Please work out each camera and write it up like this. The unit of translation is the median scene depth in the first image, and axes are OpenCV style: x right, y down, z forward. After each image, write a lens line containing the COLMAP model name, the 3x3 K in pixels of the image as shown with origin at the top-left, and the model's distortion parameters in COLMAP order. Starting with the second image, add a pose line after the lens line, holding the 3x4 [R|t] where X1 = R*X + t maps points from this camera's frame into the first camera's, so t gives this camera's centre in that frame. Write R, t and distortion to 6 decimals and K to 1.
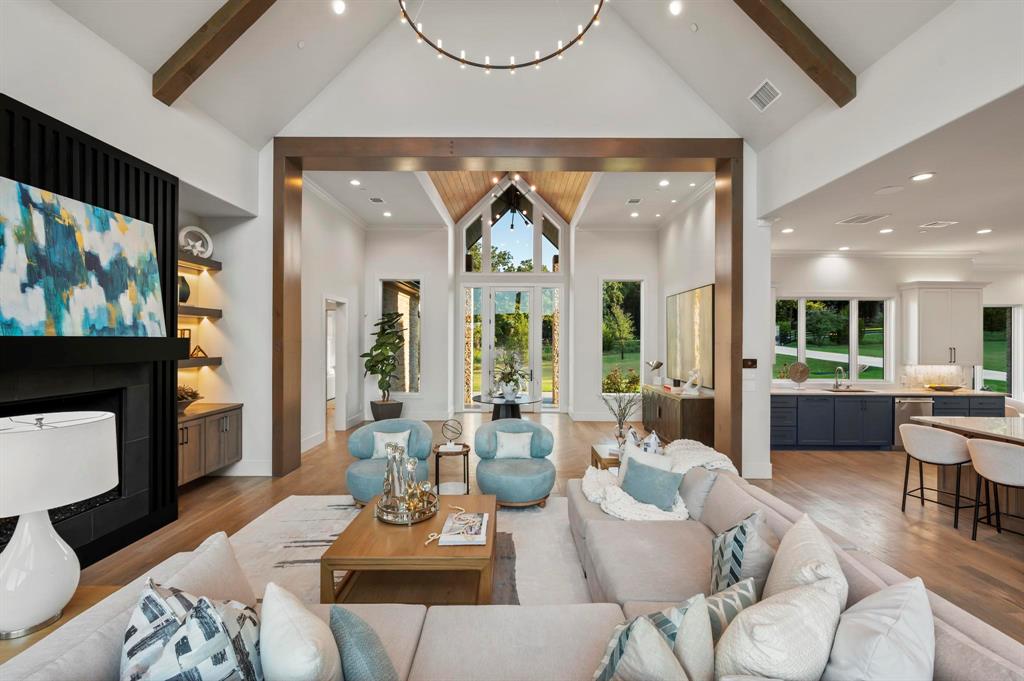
lens RADIAL K [[427.4, 0, 516.3], [0, 427.4, 339.7], [0, 0, 1]] dist [-0.000836, 0.000107]
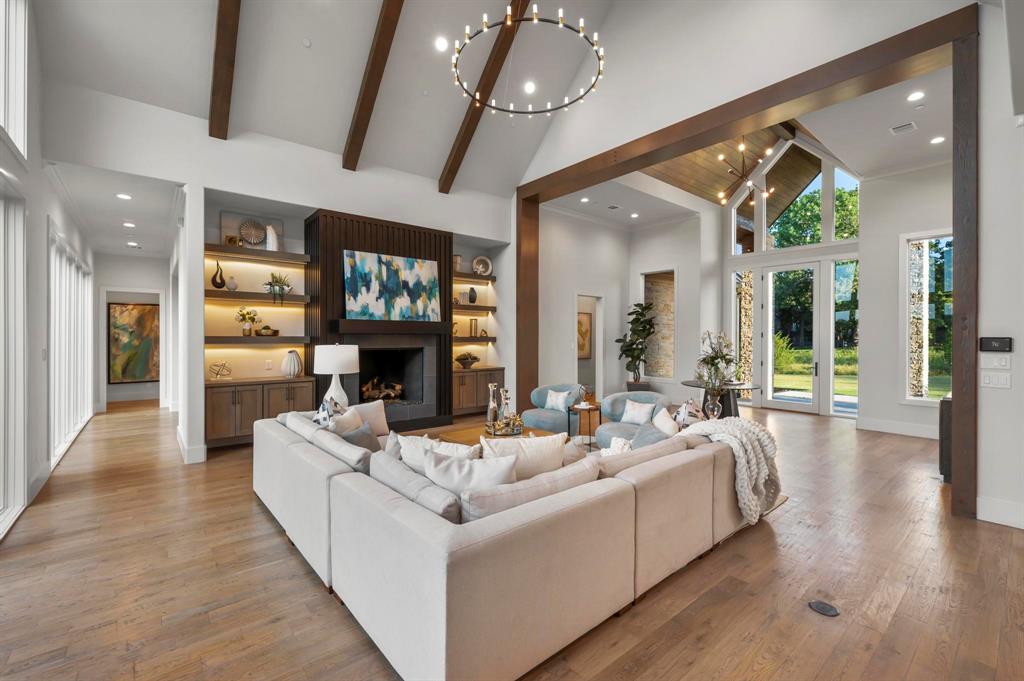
lens RADIAL K [[439.8, 0, 512.0], [0, 439.8, 340.5], [0, 0, 1]] dist [-0.002054, -0.000263]
pose [[0.640242, 0.003613, -0.768165, 0.800371], [-0.000561, 0.999991, 0.004236, 0.064129], [0.768173, -0.002281, 0.640238, 0.019981]]
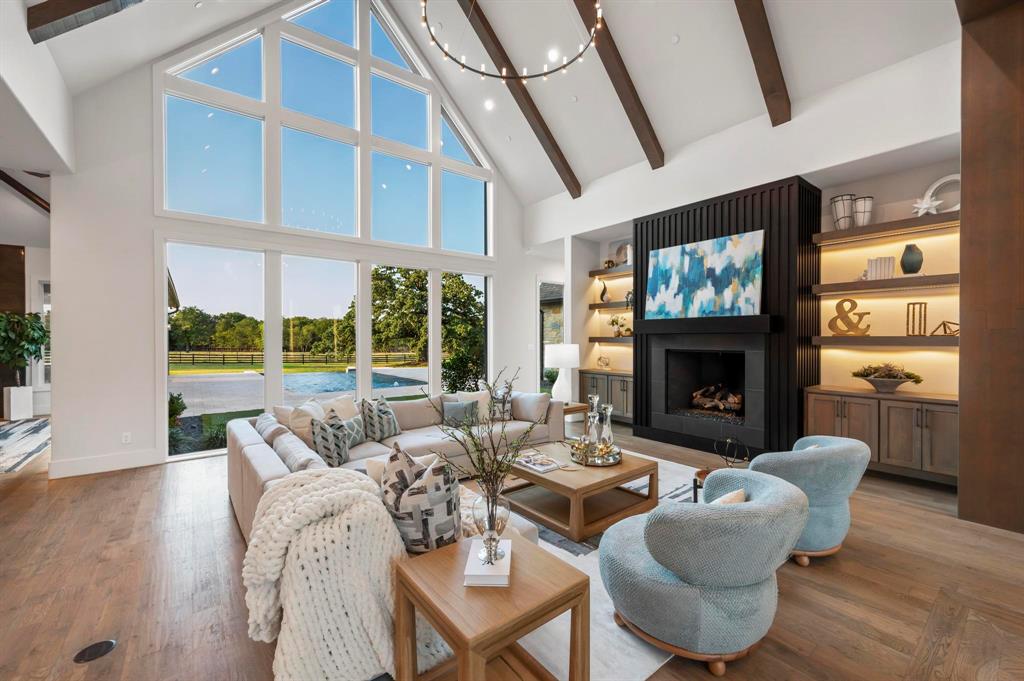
lens RADIAL K [[413.2, 0, 512.0], [0, 413.2, 340.5], [0, 0, 1]] dist [-0.000088, 0.000004]
pose [[-0.784683, 0.002383, -0.619893, 0.522542], [-0.001221, 0.999985, 0.005390, 0.062781], [0.619896, 0.004986, -0.784668, 1.455002]]
